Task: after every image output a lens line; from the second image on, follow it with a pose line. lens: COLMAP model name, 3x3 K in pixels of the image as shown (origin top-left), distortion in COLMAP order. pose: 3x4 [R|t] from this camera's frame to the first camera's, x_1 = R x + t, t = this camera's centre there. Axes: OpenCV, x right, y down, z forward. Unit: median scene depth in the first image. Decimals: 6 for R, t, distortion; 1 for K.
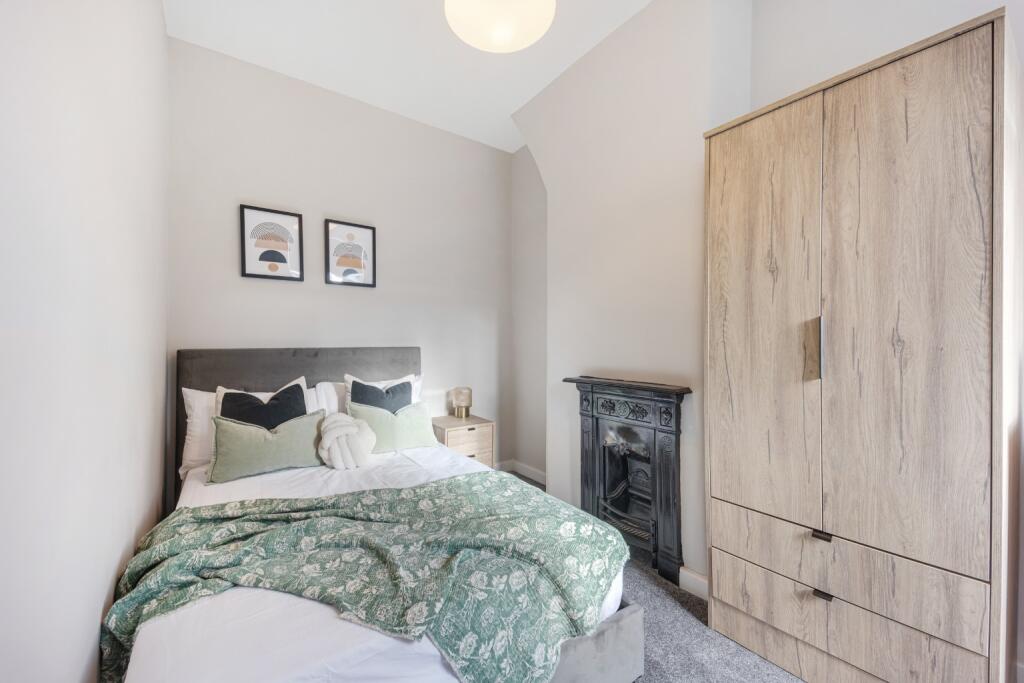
lens RADIAL K [[415.9, 0, 512.0], [0, 415.9, 341.5], [0, 0, 1]] dist [0.058424, -0.000110]
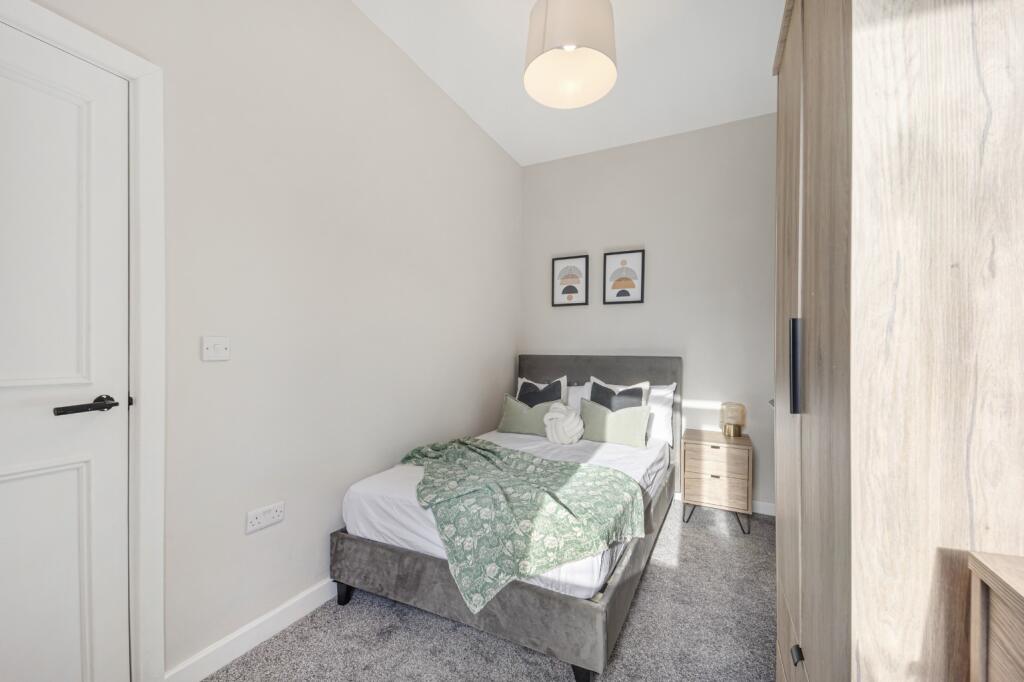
lens RADIAL K [[432.8, 0, 512.7], [0, 432.8, 349.3], [0, 0, 1]] dist [0.121463, -0.000029]
pose [[0.470015, 0.009330, -0.882609, 0.637932], [-0.006633, 0.999953, 0.007038, -0.011808], [0.882634, 0.002546, 0.470055, 0.158086]]
